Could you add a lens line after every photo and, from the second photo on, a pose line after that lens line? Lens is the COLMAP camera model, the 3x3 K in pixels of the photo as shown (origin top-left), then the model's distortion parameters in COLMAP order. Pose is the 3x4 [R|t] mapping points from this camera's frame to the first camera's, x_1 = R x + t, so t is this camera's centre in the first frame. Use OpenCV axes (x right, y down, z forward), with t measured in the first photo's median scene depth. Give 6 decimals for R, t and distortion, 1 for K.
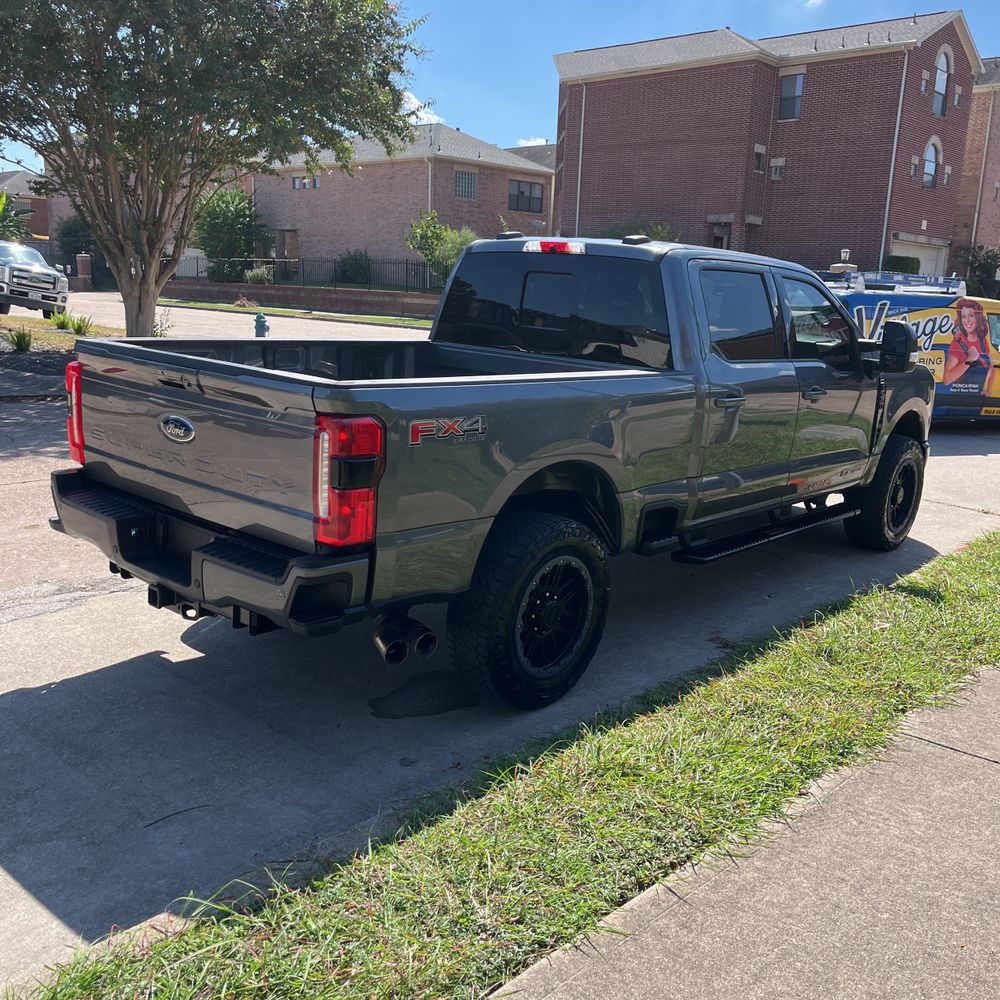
lens RADIAL K [[1024.0, 0, 500.0], [0, 1024.0, 500.0], [0, 0, 1]] dist [0.049954, -0.034956]
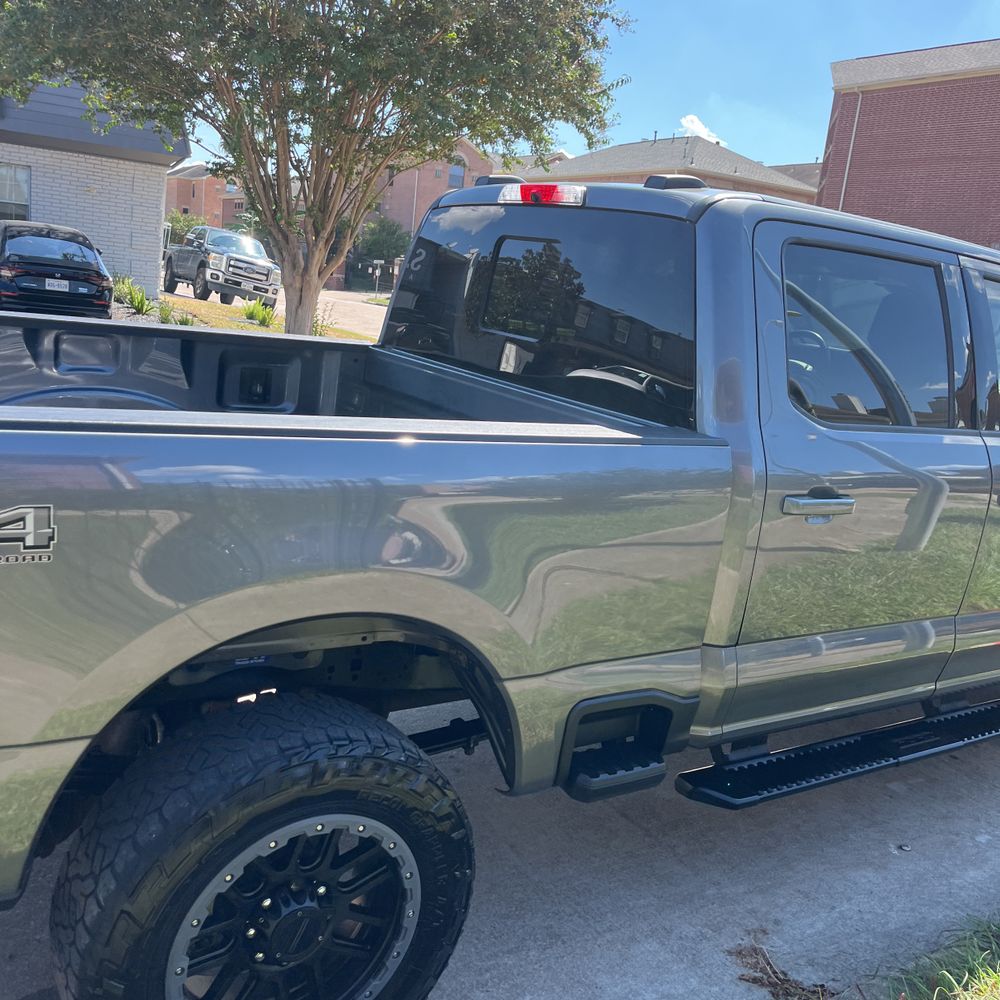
lens RADIAL K [[1002.7, 0, 493.7], [0, 1002.7, 502.6], [0, 0, 1]] dist [0.032737, -0.009672]
pose [[0.962611, 0.116001, -0.244794, 0.065119], [-0.119143, 0.992875, 0.001988, -0.026884], [0.243281, 0.027252, 0.969573, 0.163961]]
